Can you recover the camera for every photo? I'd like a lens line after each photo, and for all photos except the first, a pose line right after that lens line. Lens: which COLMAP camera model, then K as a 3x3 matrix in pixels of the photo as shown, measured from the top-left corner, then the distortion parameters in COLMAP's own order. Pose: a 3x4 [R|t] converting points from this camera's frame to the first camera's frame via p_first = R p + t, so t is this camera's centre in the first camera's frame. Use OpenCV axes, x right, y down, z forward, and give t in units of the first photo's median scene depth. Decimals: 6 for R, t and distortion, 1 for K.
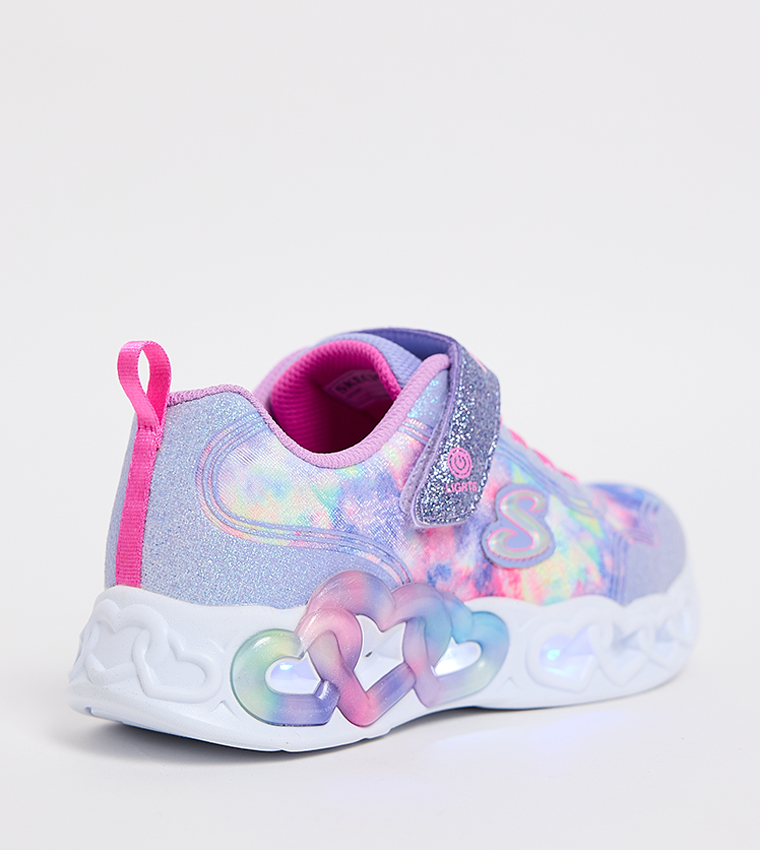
lens RADIAL K [[2024.7, 0, 380.0], [0, 2024.7, 425.0], [0, 0, 1]] dist [0.026222, 0.109029]
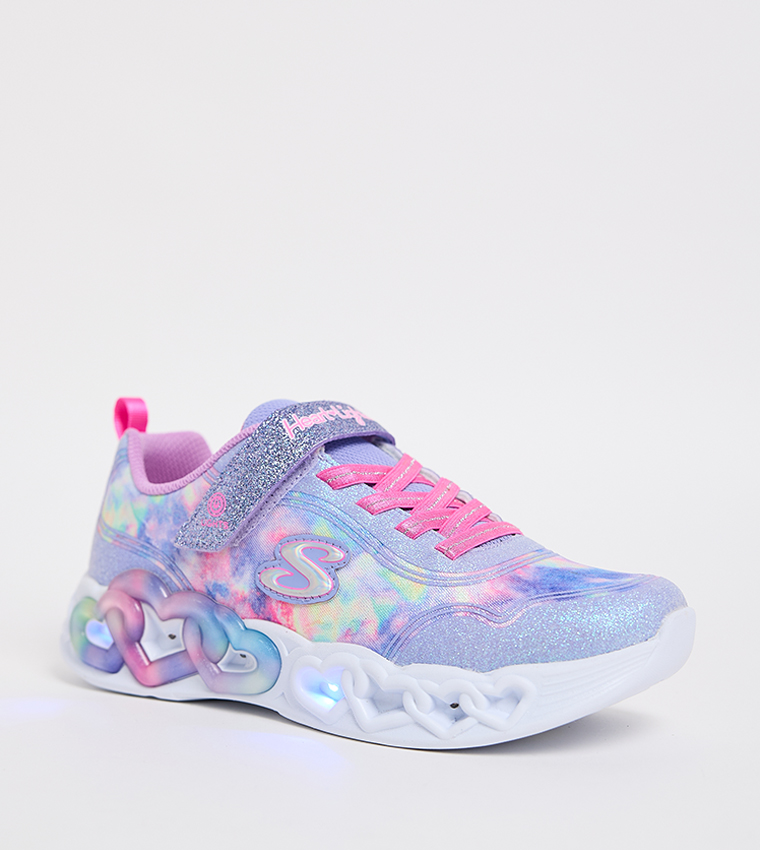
lens RADIAL K [[2024.7, 0, 380.0], [0, 2024.7, 425.0], [0, 0, 1]] dist [0.026222, 0.109029]
pose [[0.199666, 0.055440, -0.978294, 1.288249], [-0.087126, 0.995448, 0.038630, -0.088643], [0.975983, 0.077522, 0.203587, 0.822753]]
